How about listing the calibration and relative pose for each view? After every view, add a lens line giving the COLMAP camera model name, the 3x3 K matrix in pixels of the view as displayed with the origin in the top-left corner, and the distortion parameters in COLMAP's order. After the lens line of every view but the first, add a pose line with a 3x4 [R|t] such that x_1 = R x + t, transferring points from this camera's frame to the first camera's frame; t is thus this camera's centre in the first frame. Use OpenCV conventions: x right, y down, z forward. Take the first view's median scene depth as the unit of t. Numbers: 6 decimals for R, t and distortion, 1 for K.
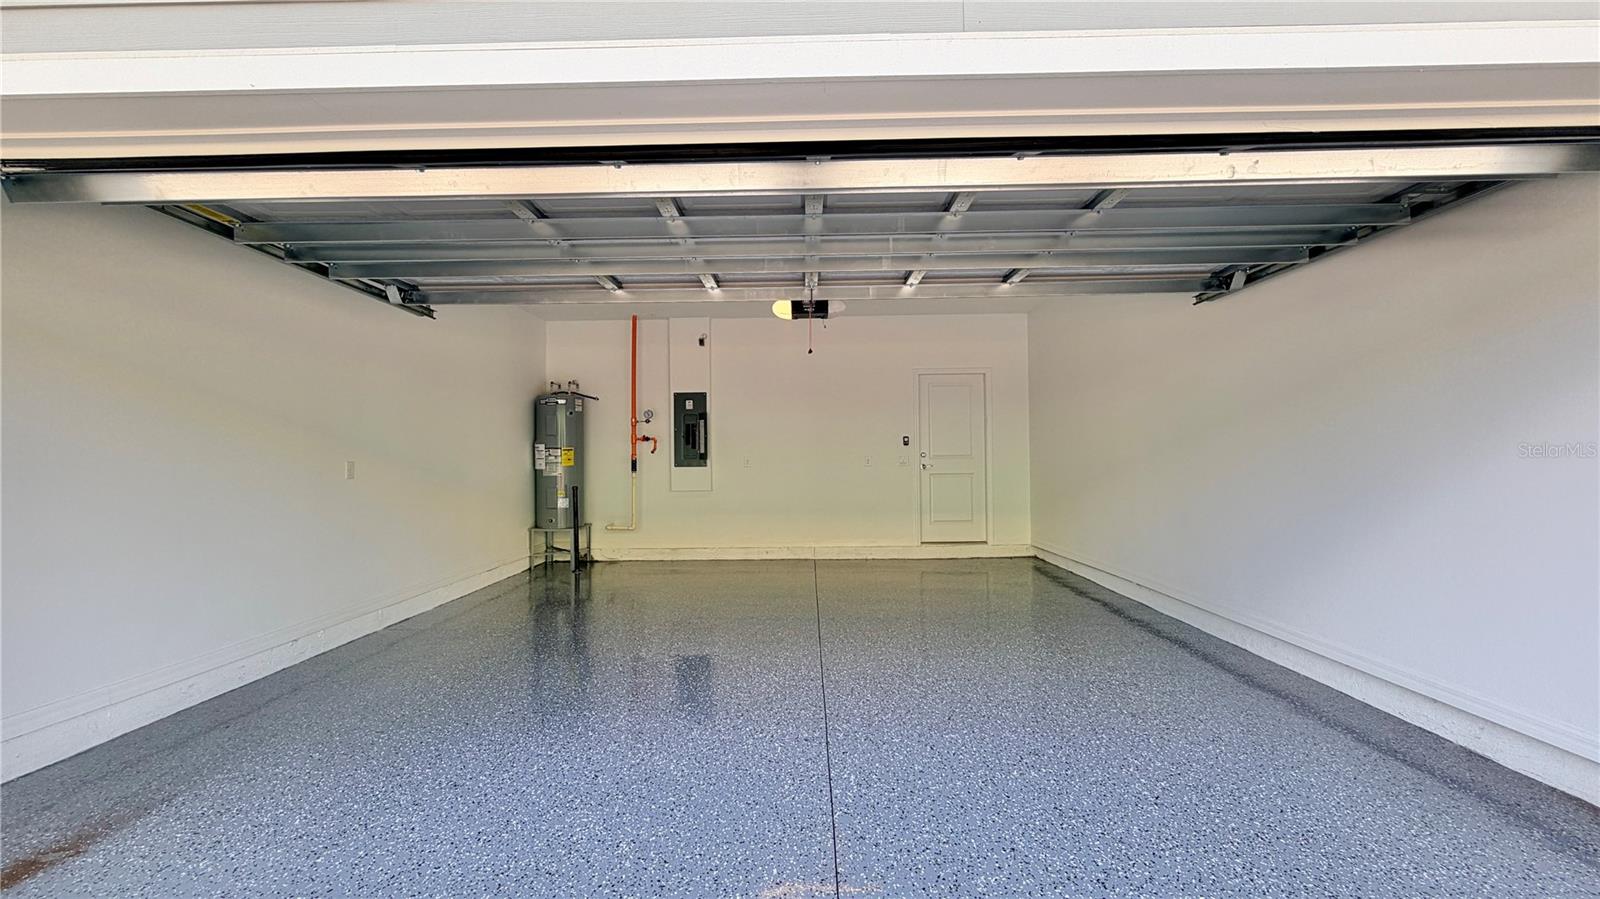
lens RADIAL K [[639.7, 0, 801.4], [0, 639.7, 451.7], [0, 0, 1]] dist [-0.000694, 0.000261]
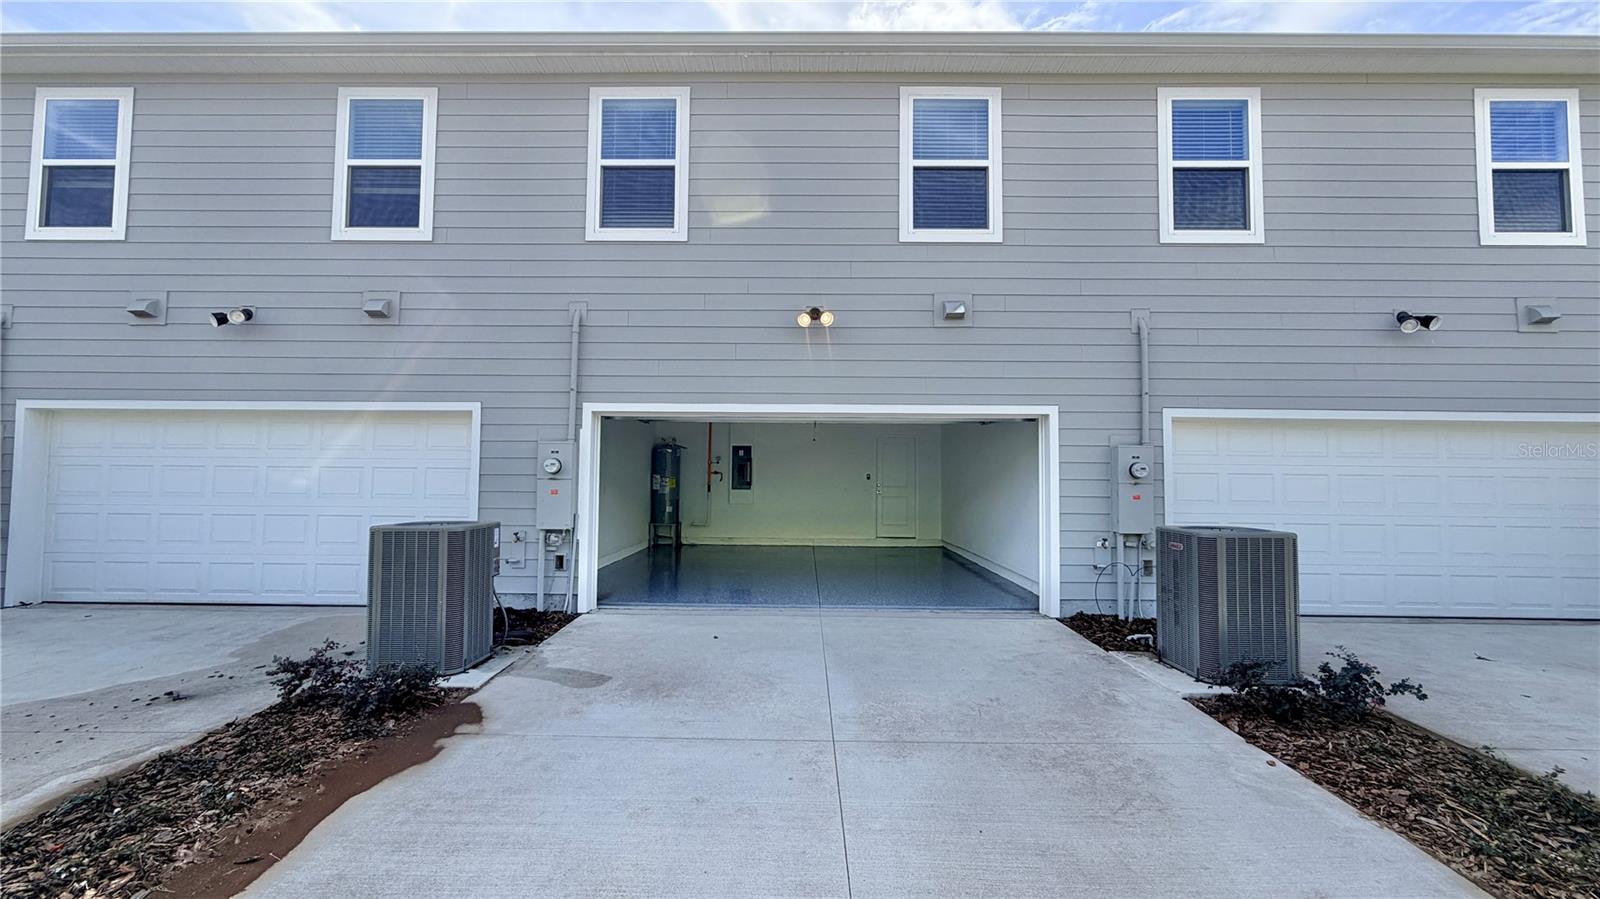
lens RADIAL K [[639.7, 0, 796.4], [0, 639.7, 451.6], [0, 0, 1]] dist [-0.000694, 0.000261]
pose [[0.999788, 0.020225, 0.003785, -0.035743], [-0.020075, 0.999143, -0.036196, -0.018961], [-0.004514, 0.036112, 0.999338, -0.712196]]
